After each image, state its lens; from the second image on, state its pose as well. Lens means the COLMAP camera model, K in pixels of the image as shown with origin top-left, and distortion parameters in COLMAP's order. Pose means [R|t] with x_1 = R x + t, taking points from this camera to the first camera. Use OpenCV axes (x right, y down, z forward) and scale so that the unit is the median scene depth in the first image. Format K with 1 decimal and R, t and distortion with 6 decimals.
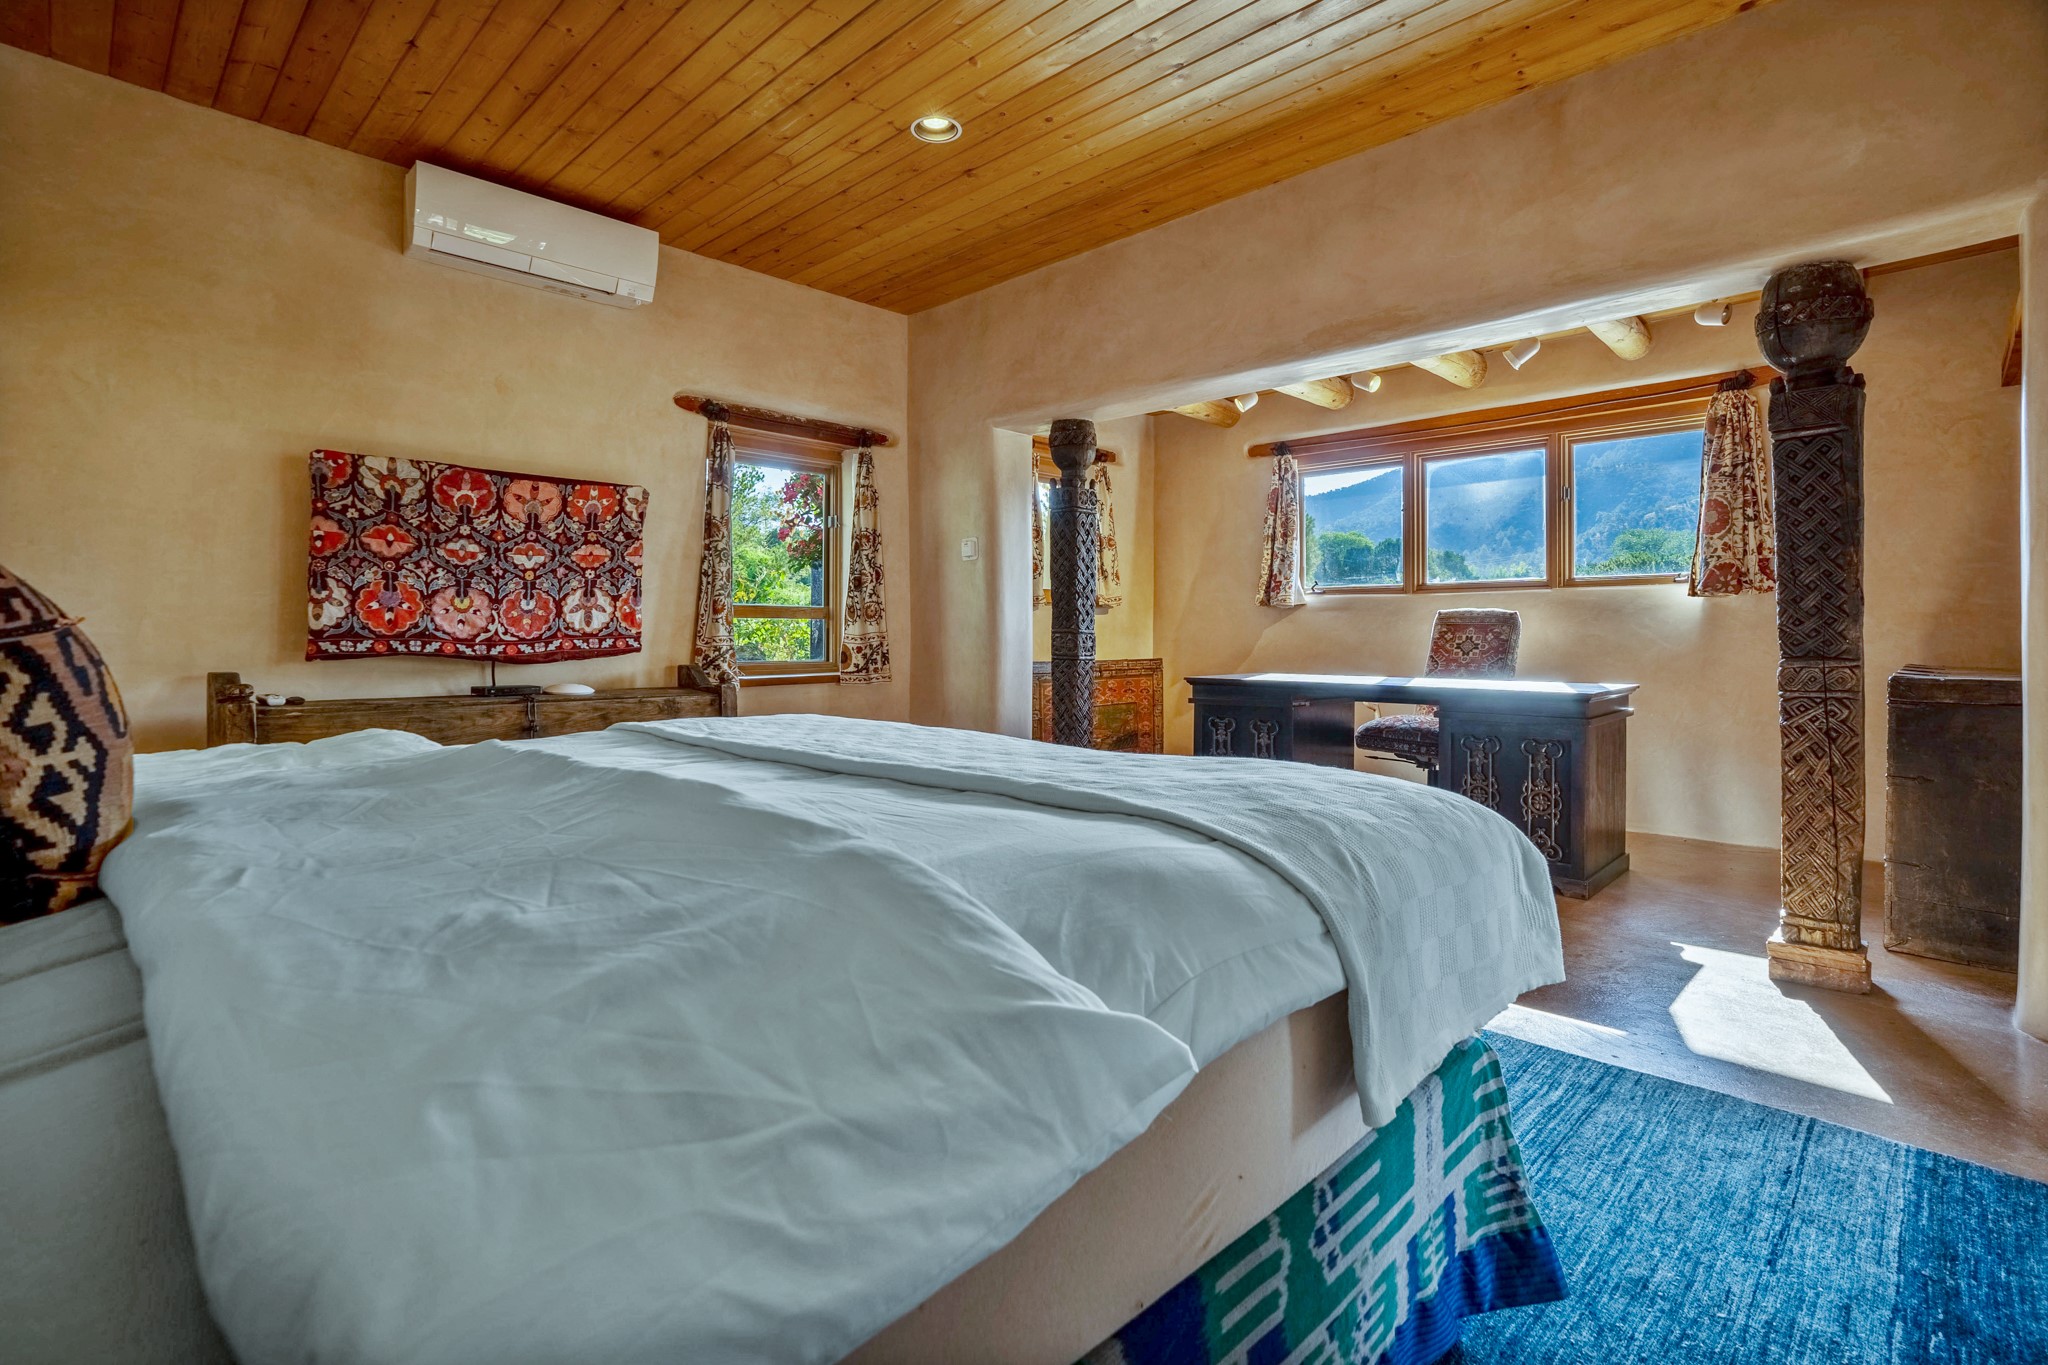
lens RADIAL K [[976.8, 0, 1024.2], [0, 976.8, 662.6], [0, 0, 1]] dist [-0.039992, 0.019718]
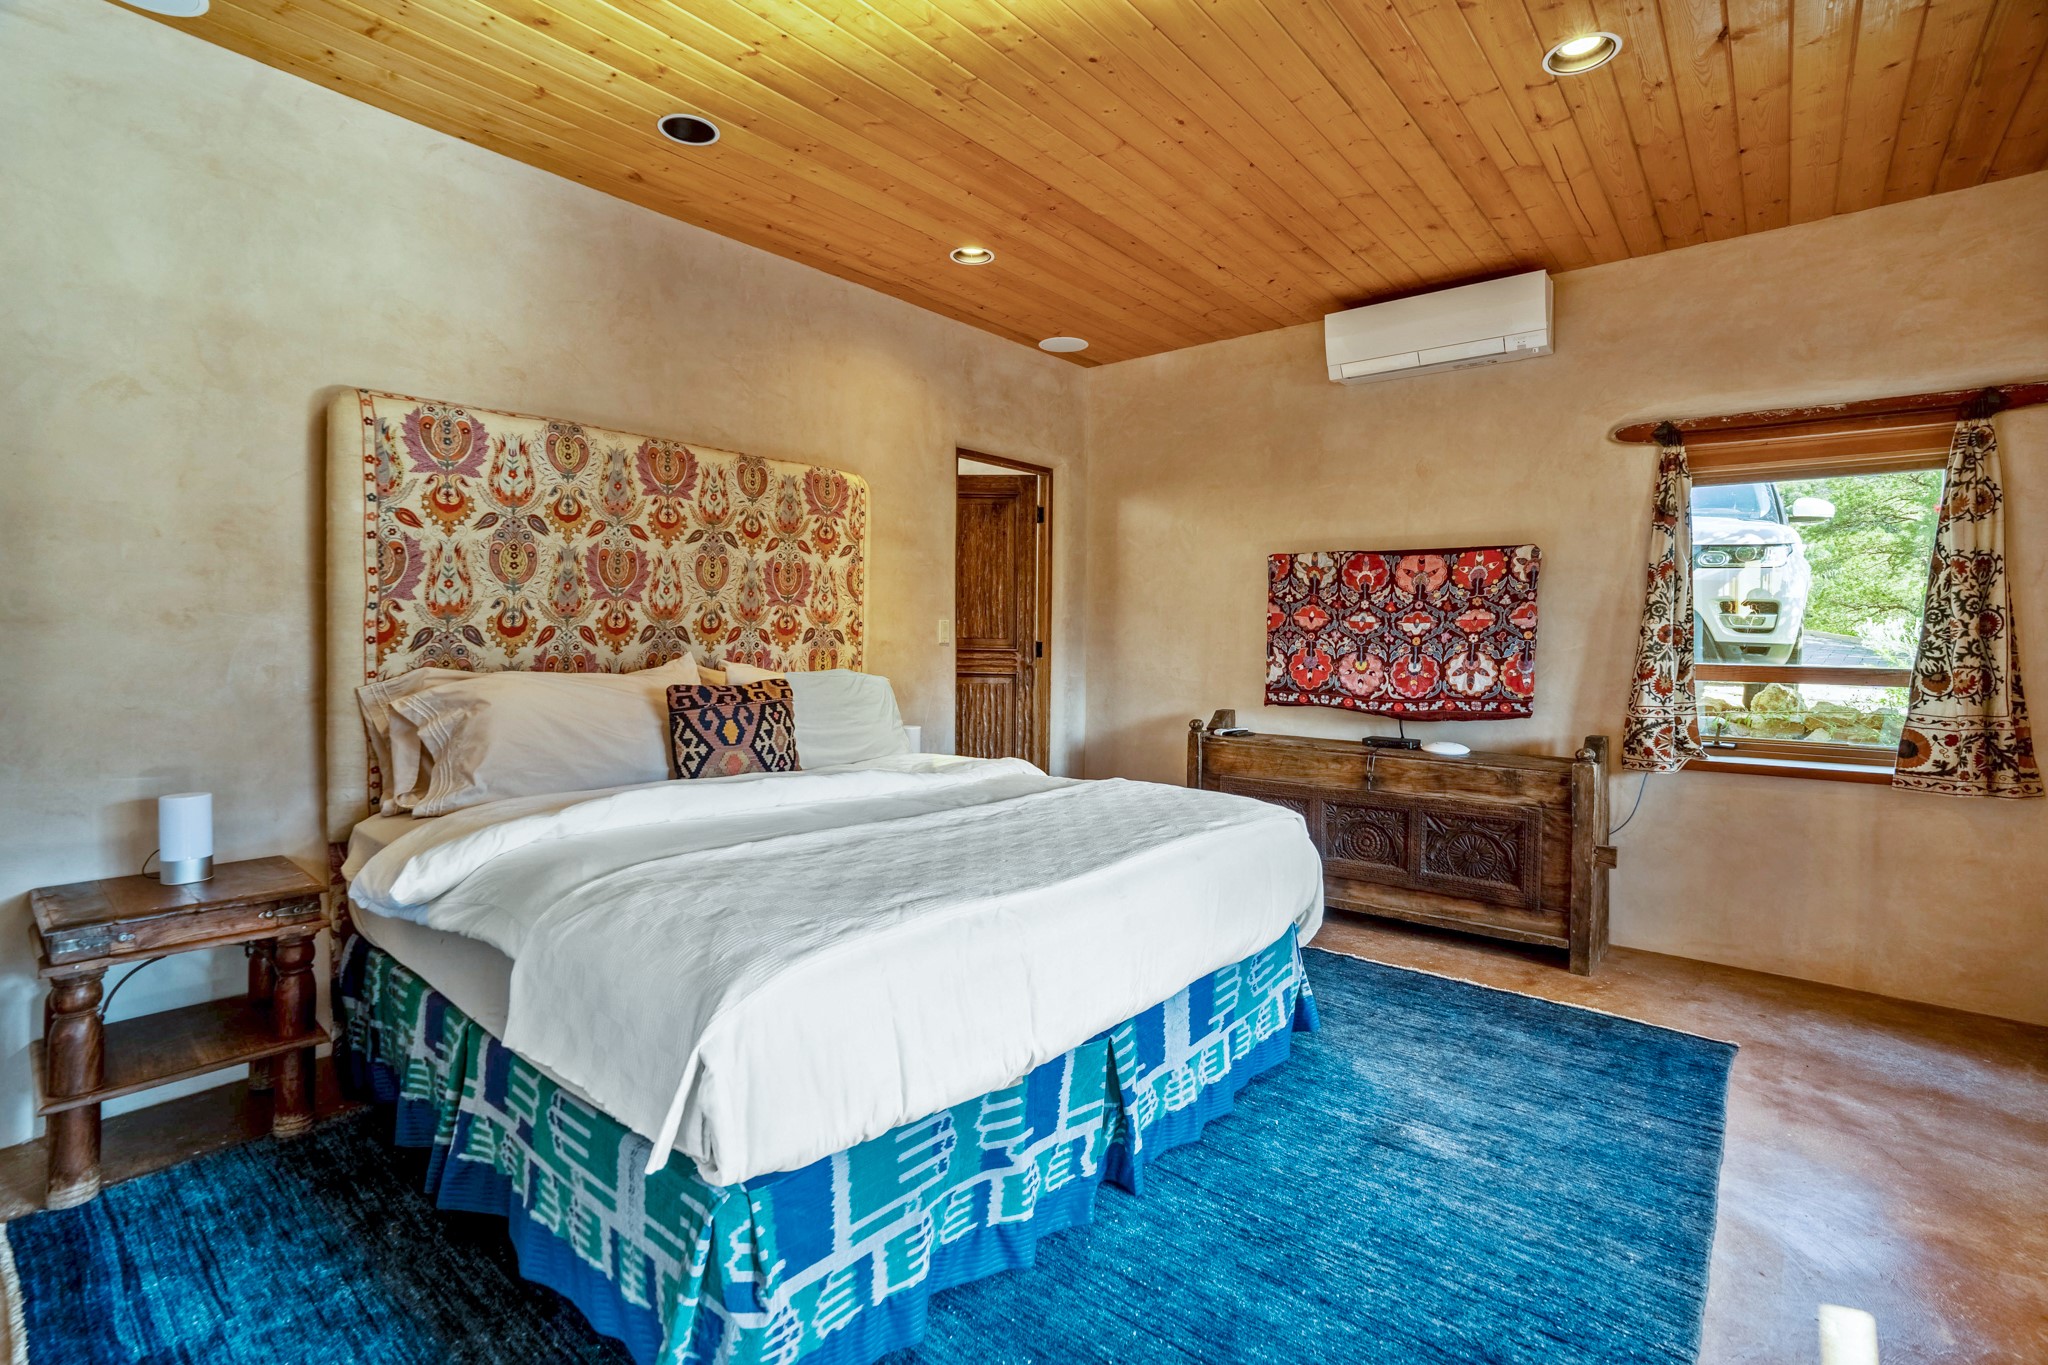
lens RADIAL K [[976.8, 0, 1034.7], [0, 976.8, 684.1], [0, 0, 1]] dist [-0.039992, 0.019718]
pose [[0.065694, 0.054402, -0.996356, 0.571390], [-0.037498, 0.997942, 0.052016, -0.083051], [0.997135, 0.033944, 0.067599, 0.495982]]
